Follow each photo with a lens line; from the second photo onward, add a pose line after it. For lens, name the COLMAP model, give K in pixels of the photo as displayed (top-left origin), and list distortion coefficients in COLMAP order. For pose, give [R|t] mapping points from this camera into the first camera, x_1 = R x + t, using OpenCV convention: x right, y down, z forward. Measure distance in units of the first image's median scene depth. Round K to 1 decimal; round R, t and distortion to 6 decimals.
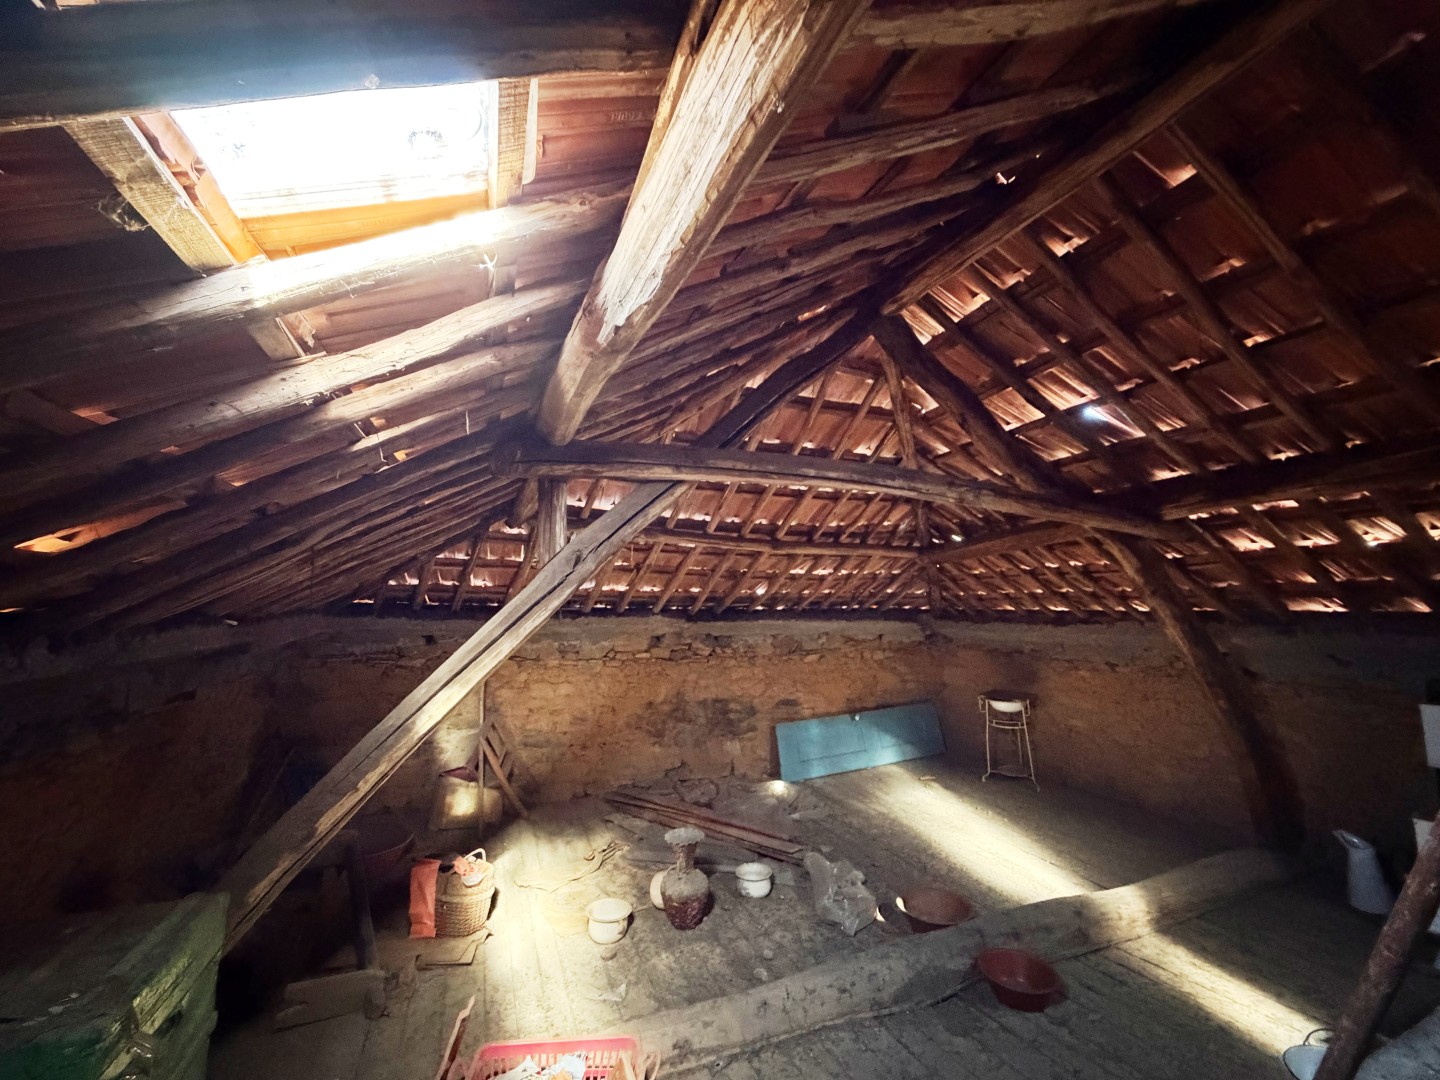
lens RADIAL K [[574.5, 0, 718.1], [0, 574.5, 540.1], [0, 0, 1]] dist [0.001018, -0.000226]
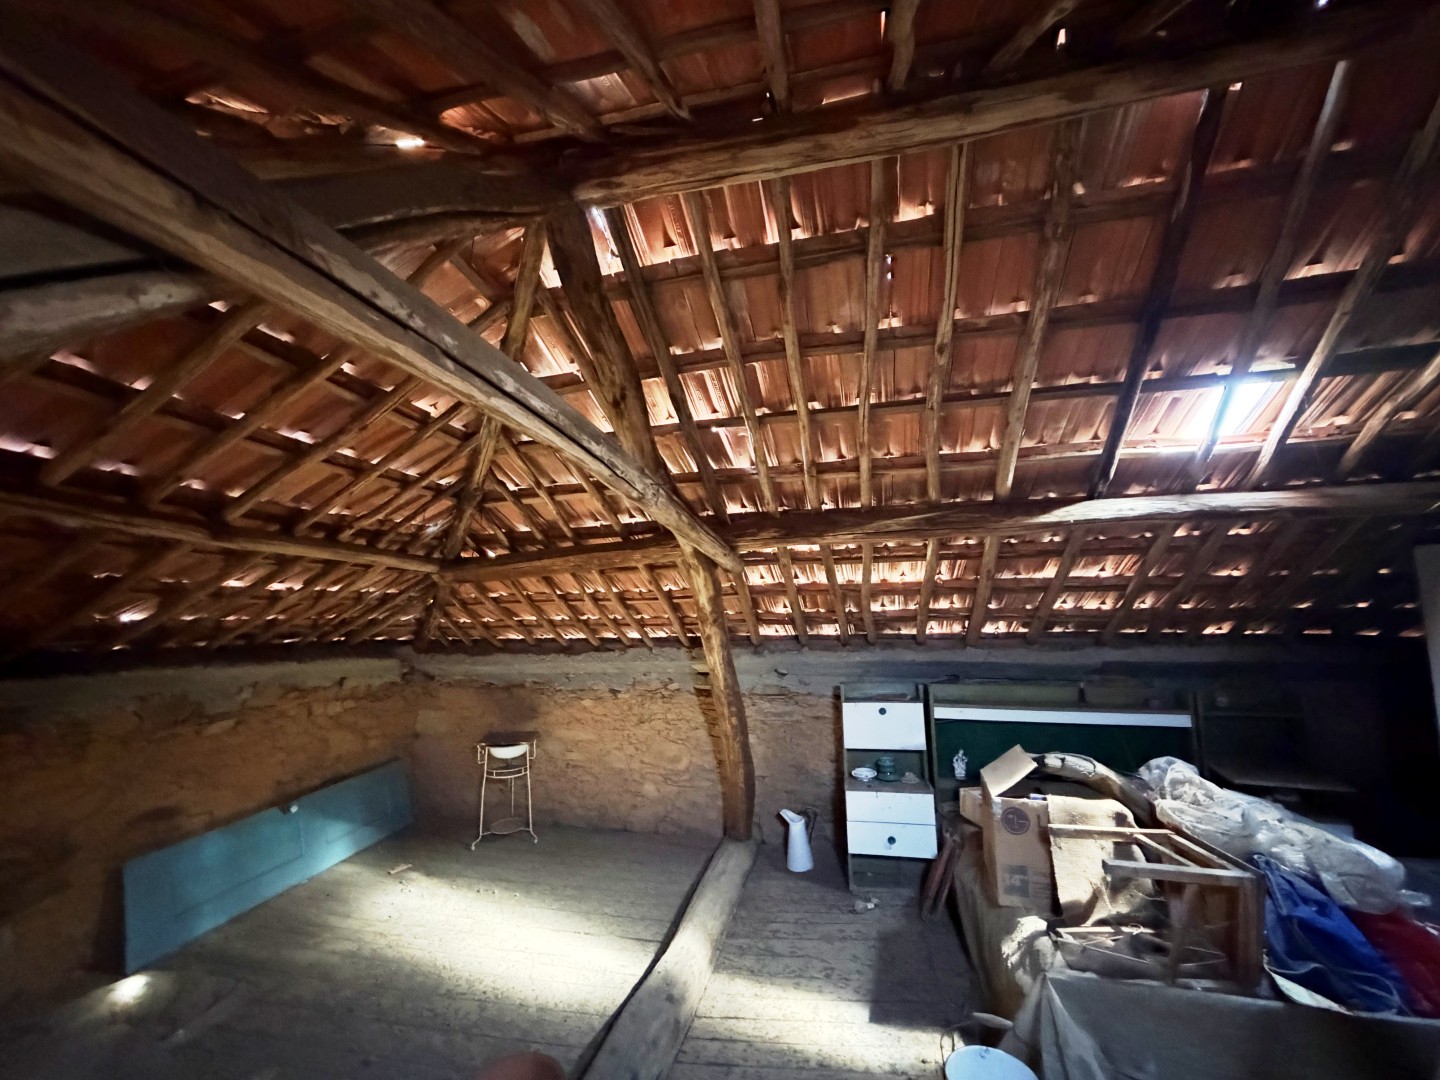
lens RADIAL K [[574.5, 0, 723.0], [0, 574.5, 539.0], [0, 0, 1]] dist [0.001018, -0.000226]
pose [[0.573955, 0.114970, 0.810776, -0.056795], [-0.078199, 0.993266, -0.085490, 0.021118], [-0.815145, -0.014334, 0.579080, 0.254832]]
